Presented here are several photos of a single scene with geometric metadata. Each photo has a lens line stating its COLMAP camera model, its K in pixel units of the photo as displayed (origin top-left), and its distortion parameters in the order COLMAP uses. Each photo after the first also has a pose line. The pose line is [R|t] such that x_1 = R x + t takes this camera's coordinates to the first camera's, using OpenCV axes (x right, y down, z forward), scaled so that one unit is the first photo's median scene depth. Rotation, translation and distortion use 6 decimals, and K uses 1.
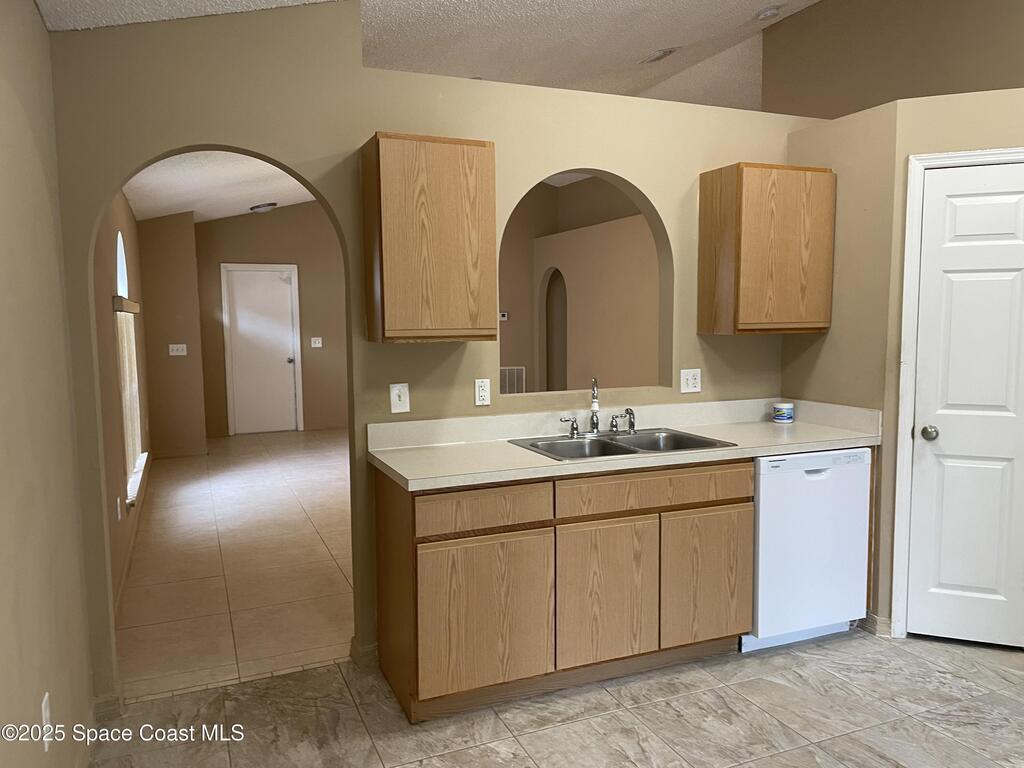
lens RADIAL K [[766.4, 0, 512.0], [0, 766.4, 384.0], [0, 0, 1]] dist [0.075436, -0.090865]
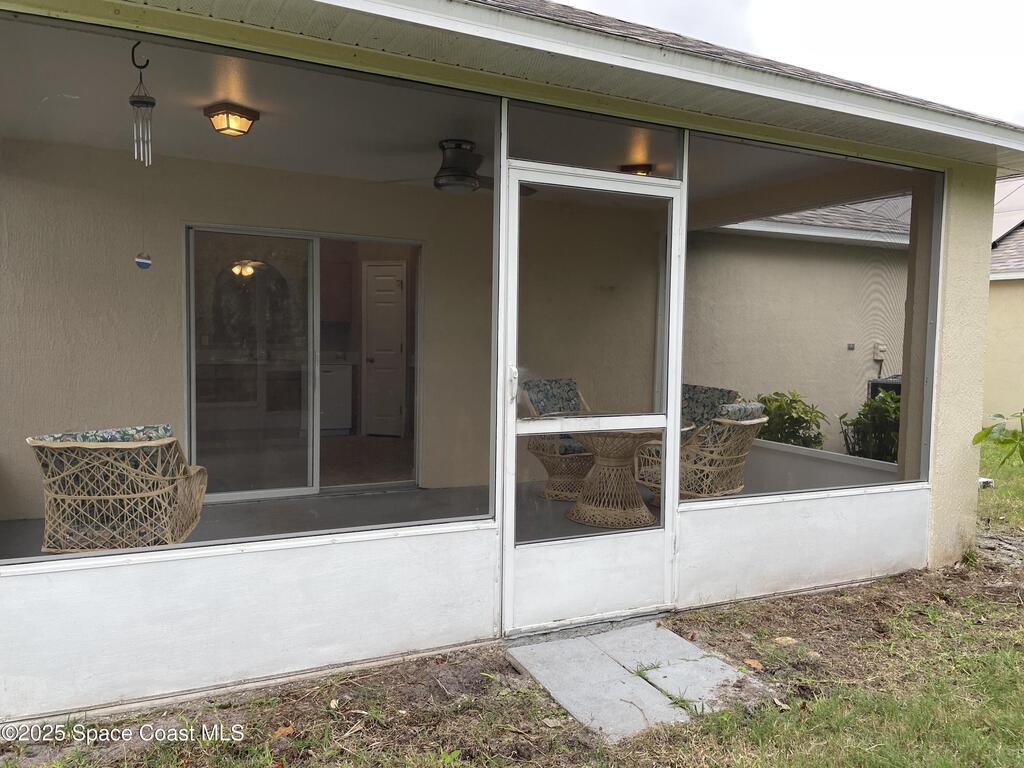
lens RADIAL K [[766.4, 0, 512.0], [0, 766.4, 384.0], [0, 0, 1]] dist [0.075436, -0.090865]
pose [[0.997735, 0.022226, 0.063483, 0.861579], [-0.020456, 0.999388, -0.028389, 0.215862], [-0.064075, 0.027026, 0.997579, -1.764842]]
